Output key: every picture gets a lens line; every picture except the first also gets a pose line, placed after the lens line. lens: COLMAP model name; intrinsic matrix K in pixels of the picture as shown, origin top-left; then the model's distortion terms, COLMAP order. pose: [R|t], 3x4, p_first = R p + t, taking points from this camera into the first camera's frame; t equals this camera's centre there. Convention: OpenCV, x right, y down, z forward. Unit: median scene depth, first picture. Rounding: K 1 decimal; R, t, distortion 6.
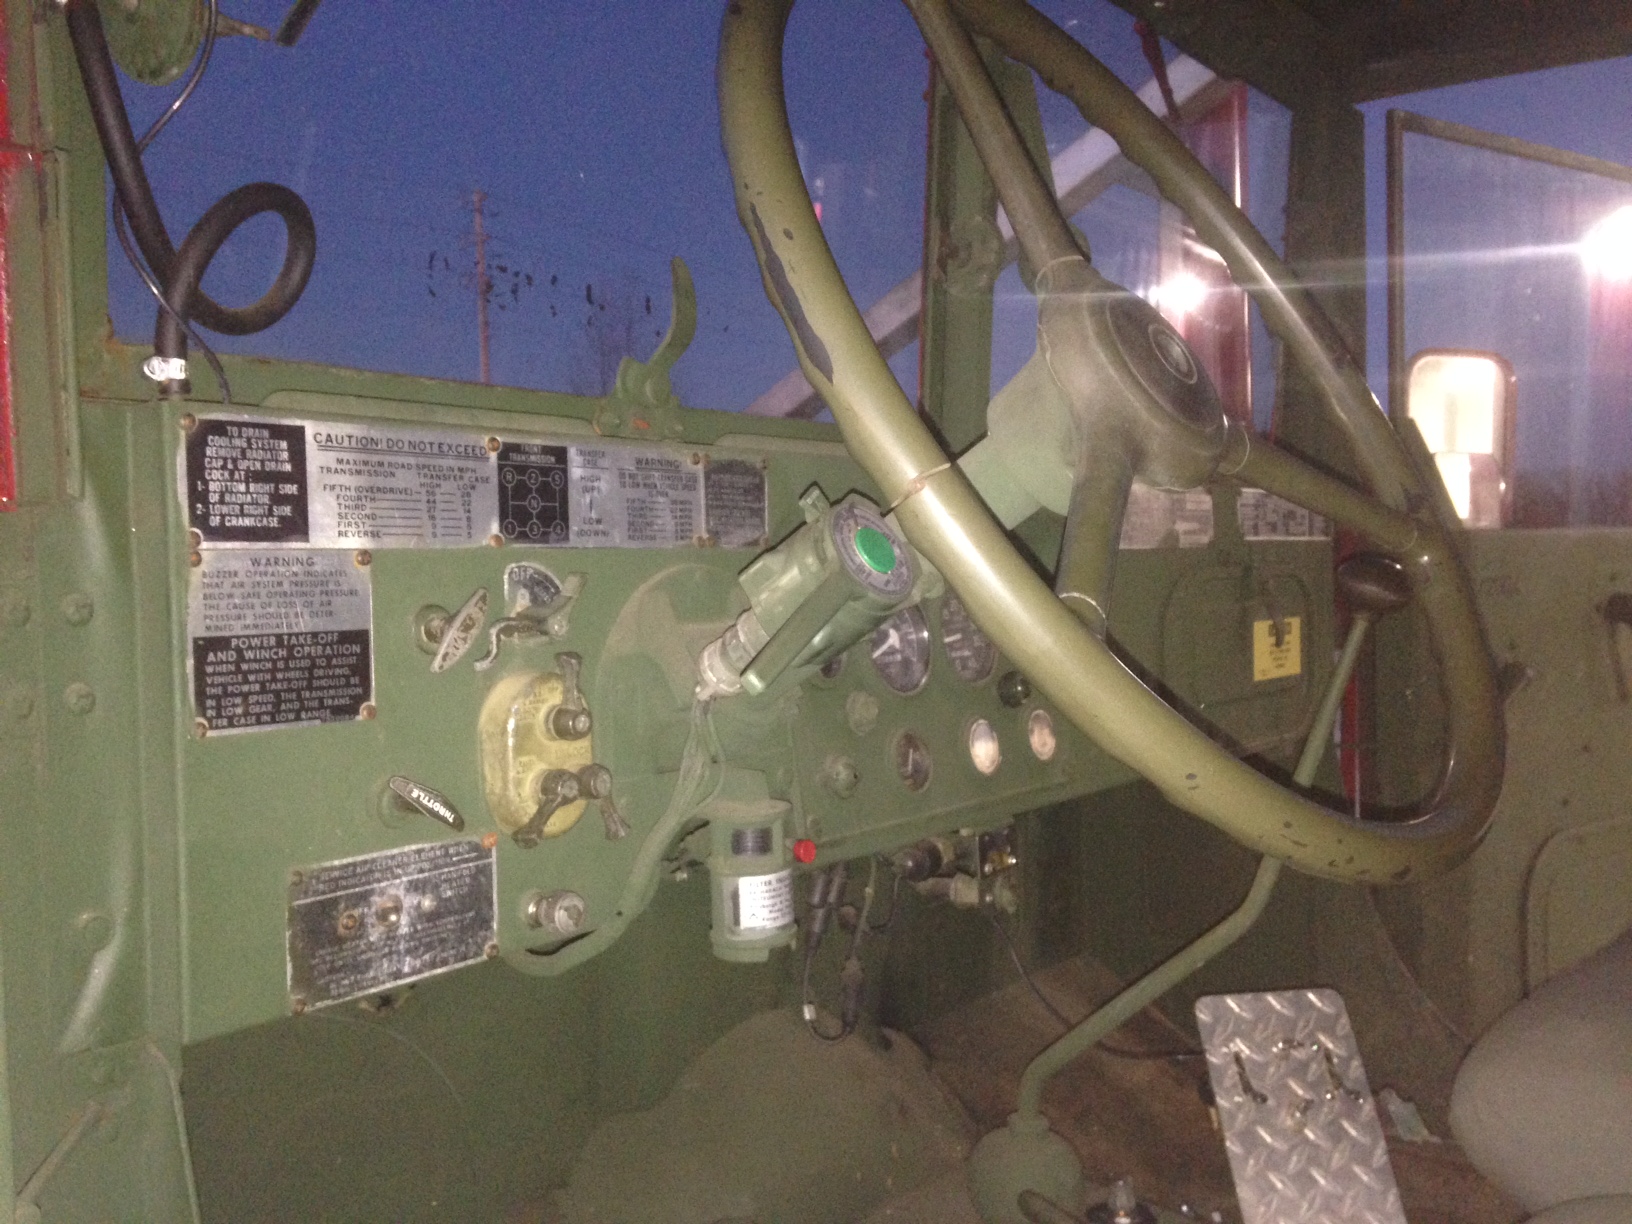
lens RADIAL K [[1484.9, 0, 806.9], [0, 1484.9, 623.3], [0, 0, 1]] dist [0.205957, -0.311331]
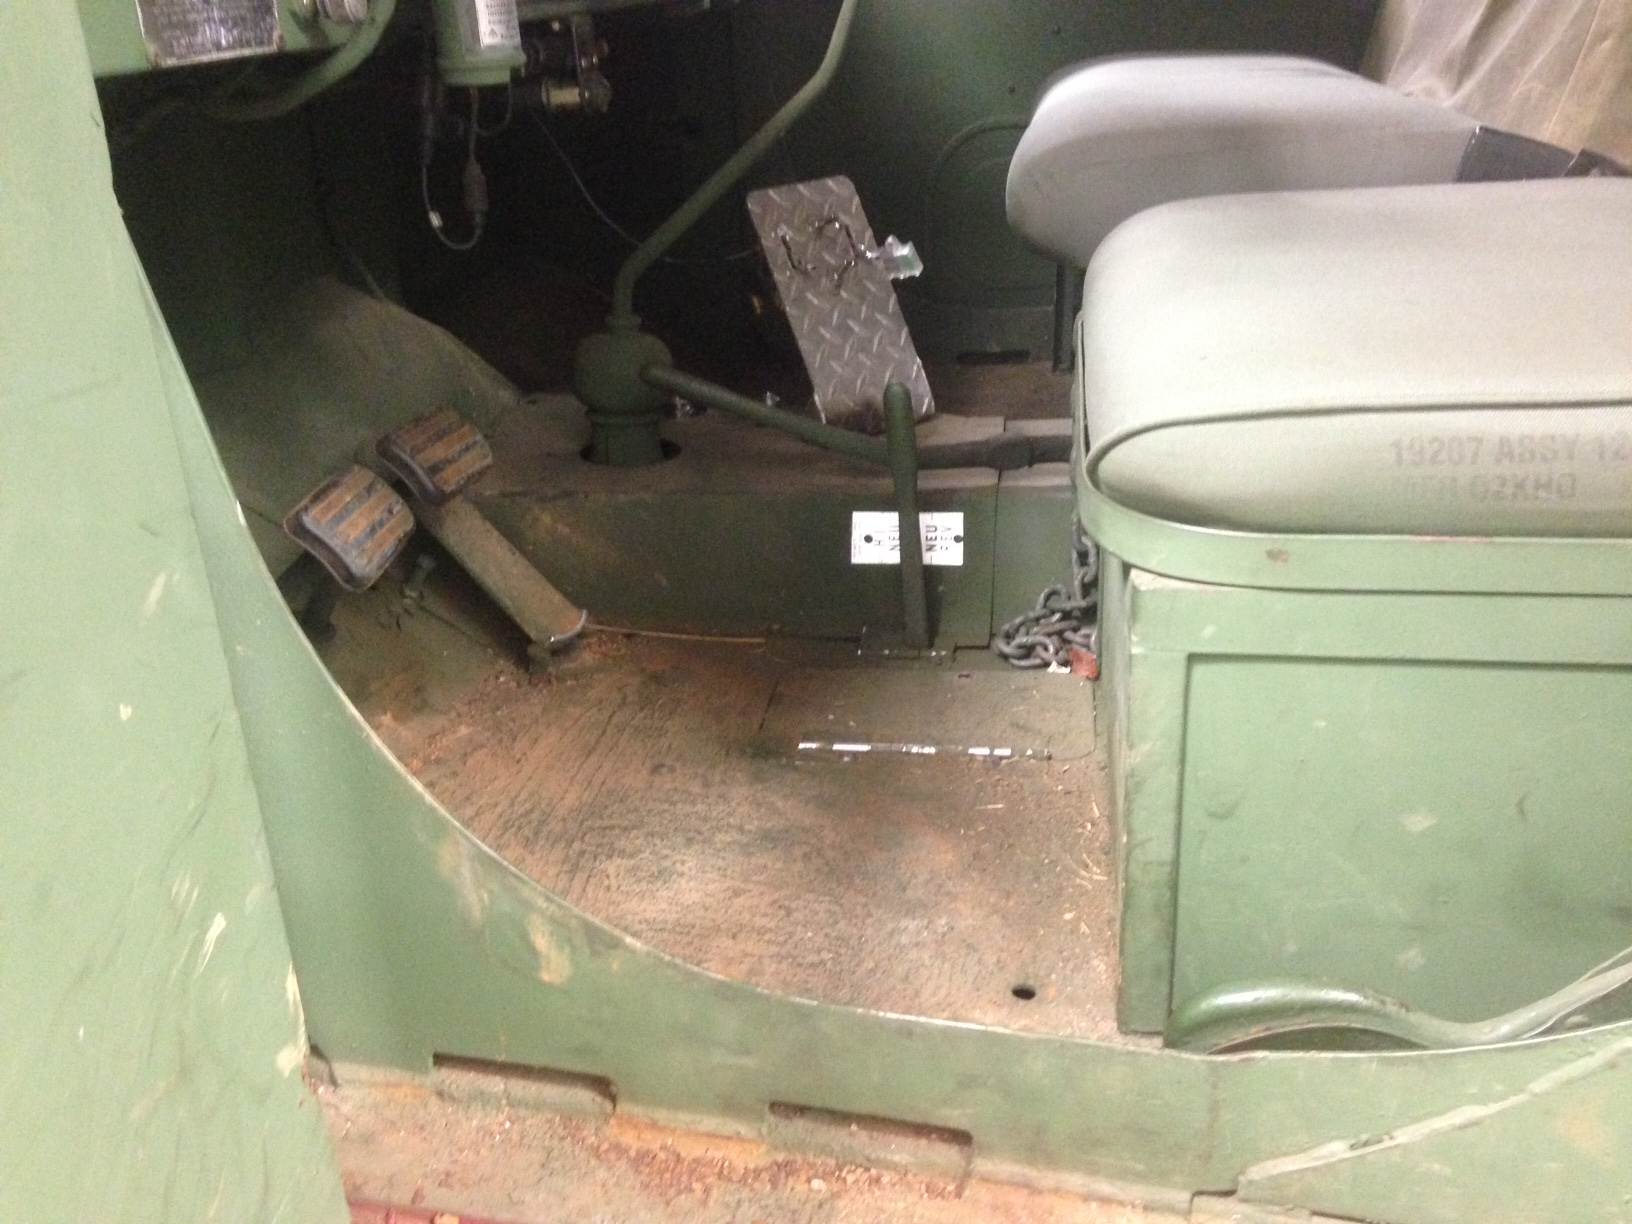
lens RADIAL K [[1484.9, 0, 806.9], [0, 1484.9, 623.3], [0, 0, 1]] dist [0.205957, -0.311331]
pose [[0.870853, -0.214936, 0.442061, -0.276305], [0.044633, 0.930193, 0.364346, 0.144667], [-0.489513, -0.297562, 0.819655, -0.031405]]
